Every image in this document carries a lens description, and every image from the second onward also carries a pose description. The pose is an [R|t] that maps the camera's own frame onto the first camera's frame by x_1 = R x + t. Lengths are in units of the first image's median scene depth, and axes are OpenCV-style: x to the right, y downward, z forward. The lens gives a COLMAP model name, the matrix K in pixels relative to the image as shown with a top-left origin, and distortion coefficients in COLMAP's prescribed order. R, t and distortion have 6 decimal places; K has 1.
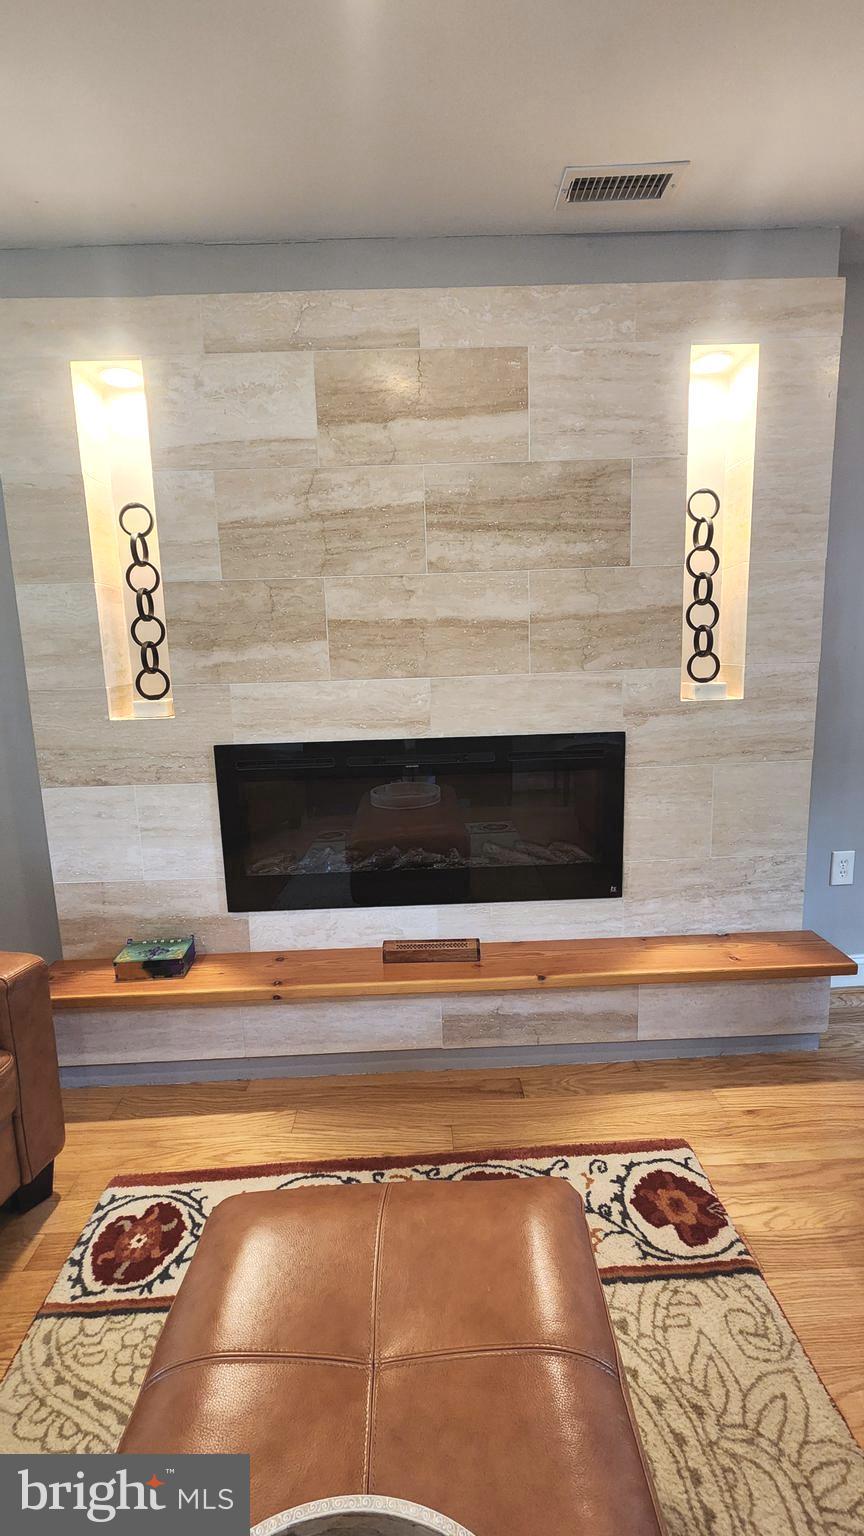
lens RADIAL K [[628.7, 0, 427.5], [0, 628.7, 755.8], [0, 0, 1]] dist [0.001828, -0.000281]
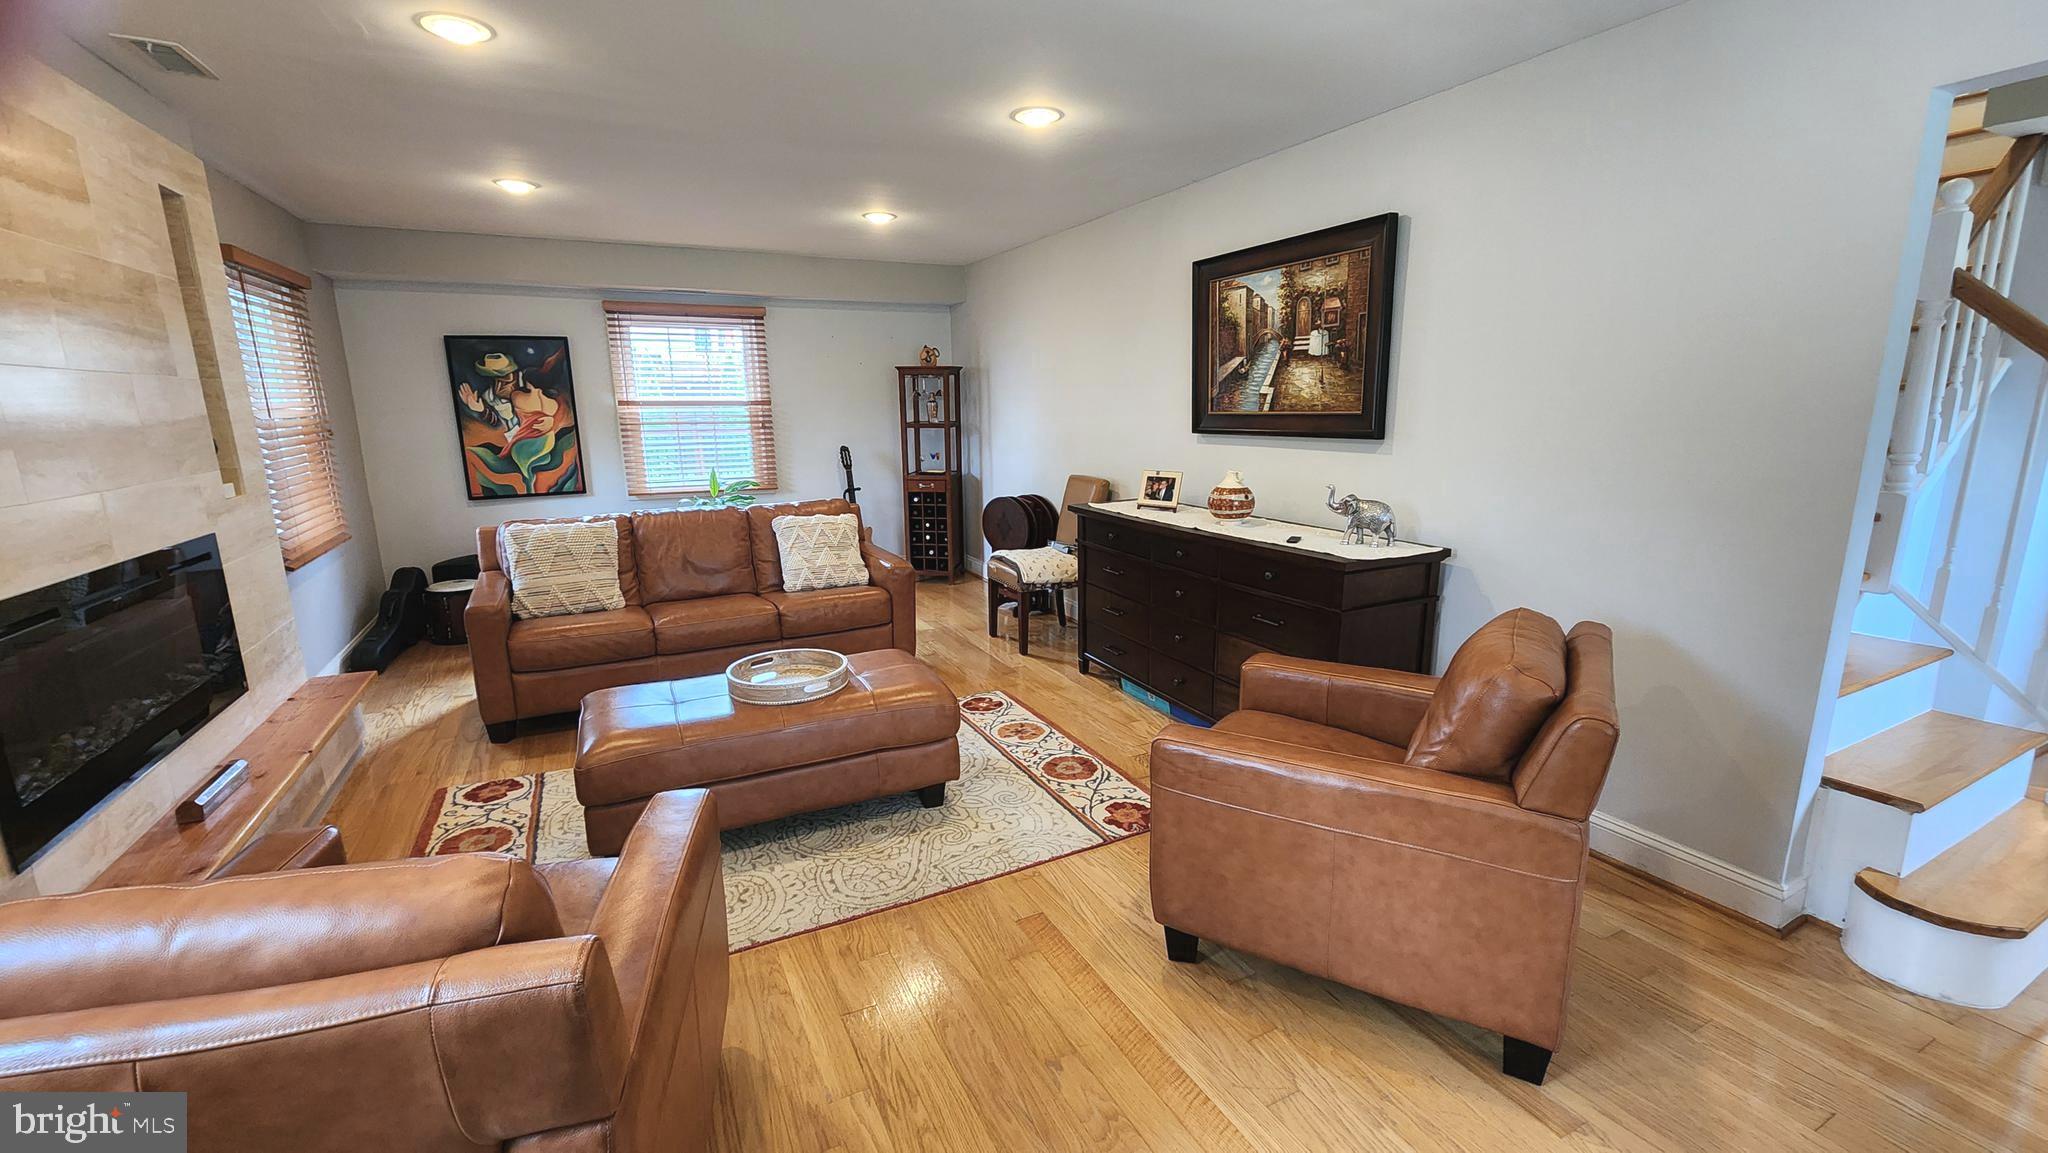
lens RADIAL K [[840.0, 0, 1031.0], [0, 840.0, 576.3], [0, 0, 1]] dist [0.001314, -0.000700]
pose [[-0.437124, -0.140172, 0.888411, -1.605451], [0.171121, 0.956776, 0.235154, -0.069327], [-0.882972, 0.254817, -0.394243, 0.380016]]
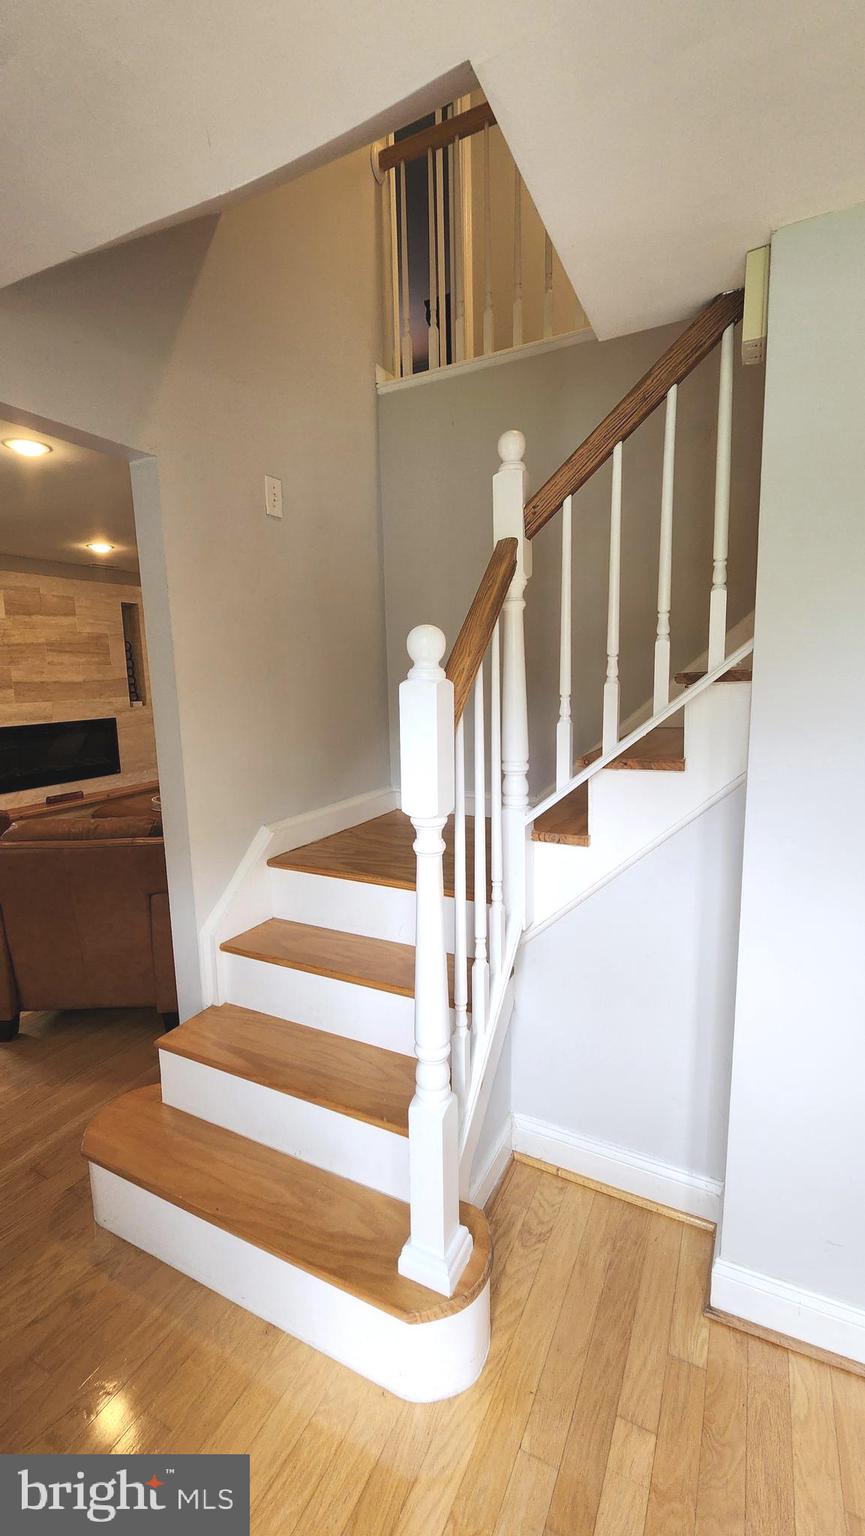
lens RADIAL K [[630.0, 0, 436.8], [0, 630.0, 759.3], [0, 0, 1]] dist [0.001314, -0.000700]
pose [[0.471928, -0.103881, 0.875495, -1.750543], [0.142823, 0.988925, 0.040353, 0.277406], [-0.869991, 0.105997, 0.481539, -1.929280]]
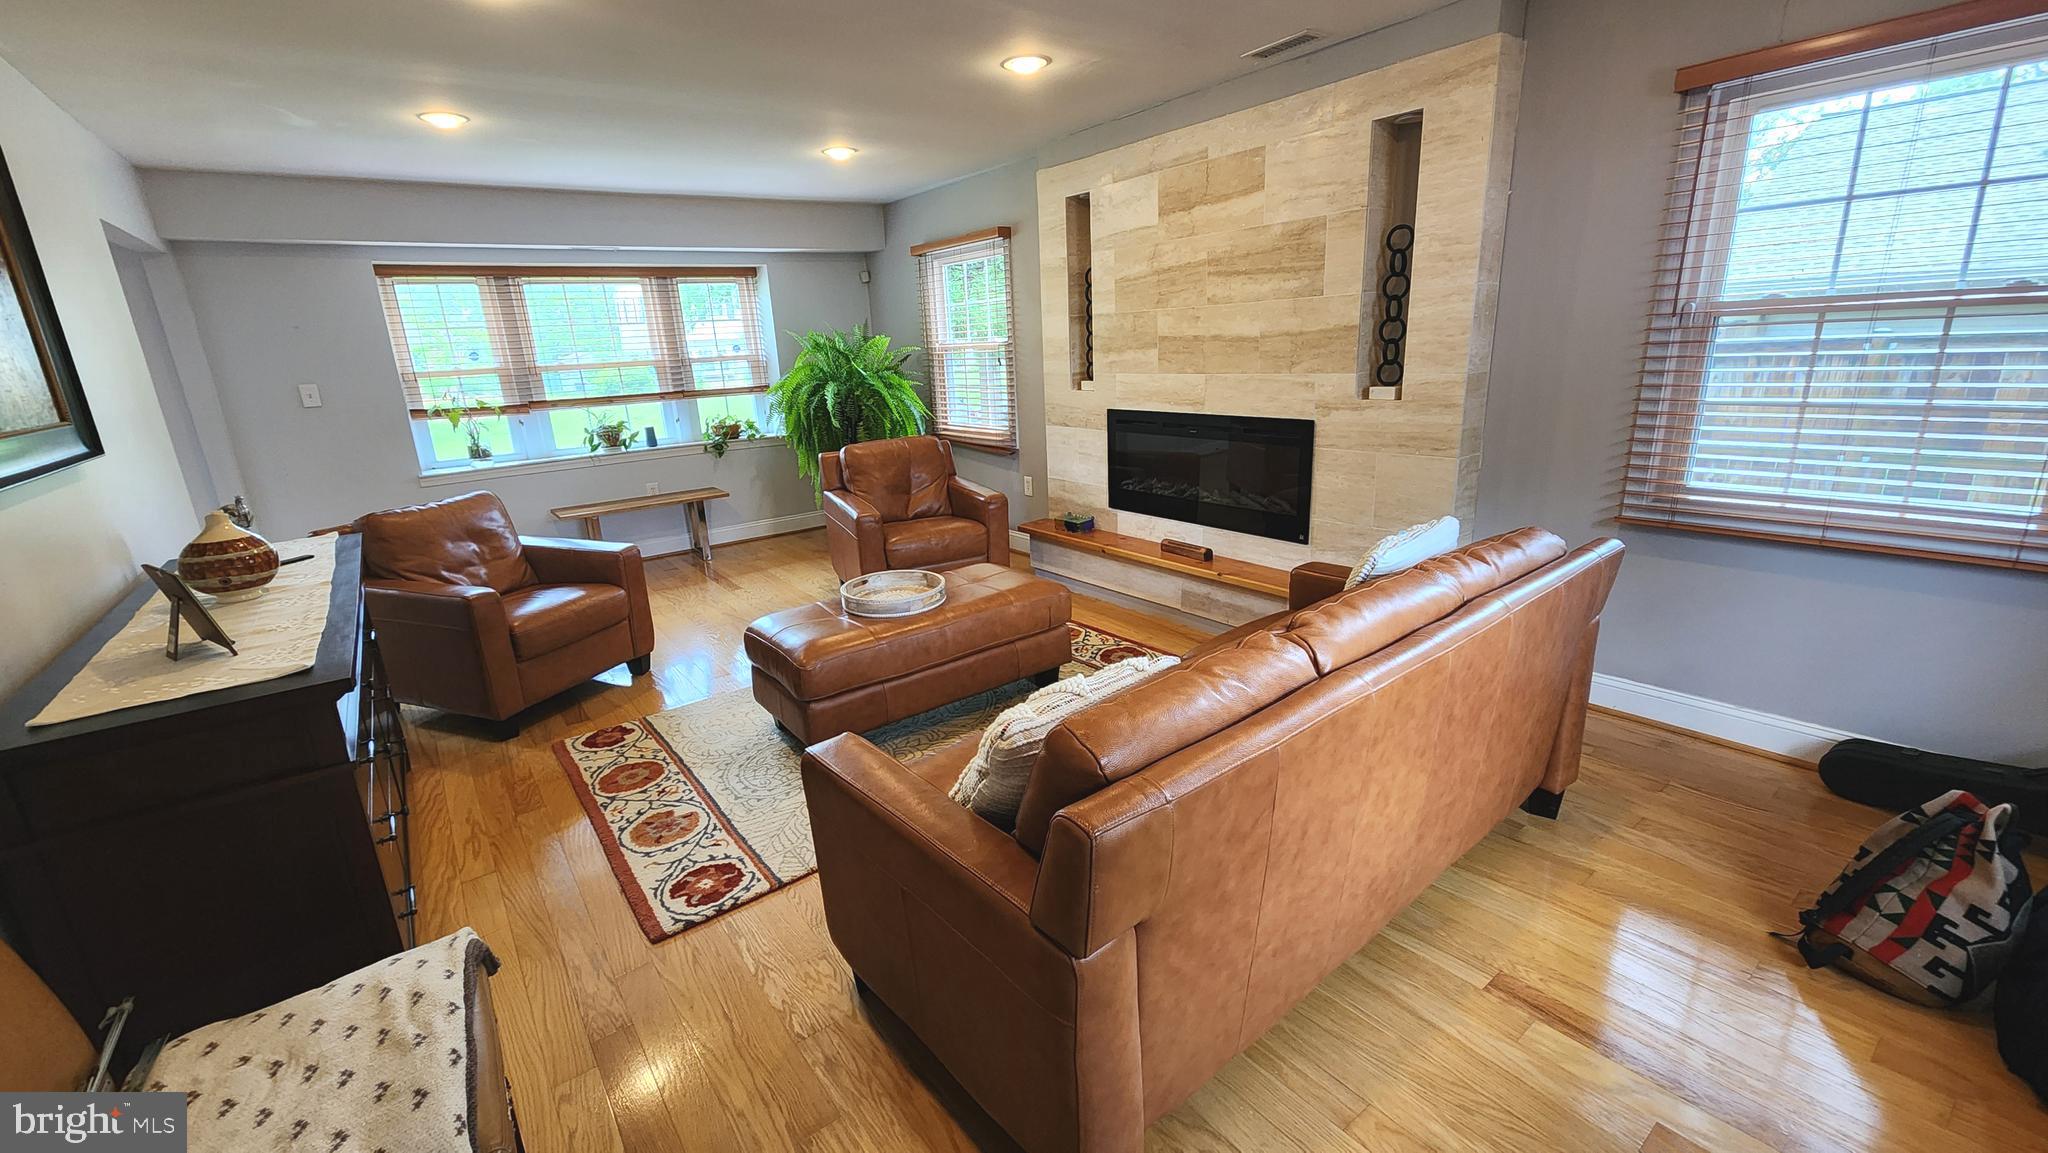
lens RADIAL K [[840.0, 0, 1004.2], [0, 840.0, 574.7], [0, 0, 1]] dist [0.001314, -0.000700]
pose [[0.573362, 0.226864, -0.787267, 1.489111], [-0.095449, 0.972852, 0.210828, -0.034091], [0.813724, -0.045737, 0.579450, -0.631245]]
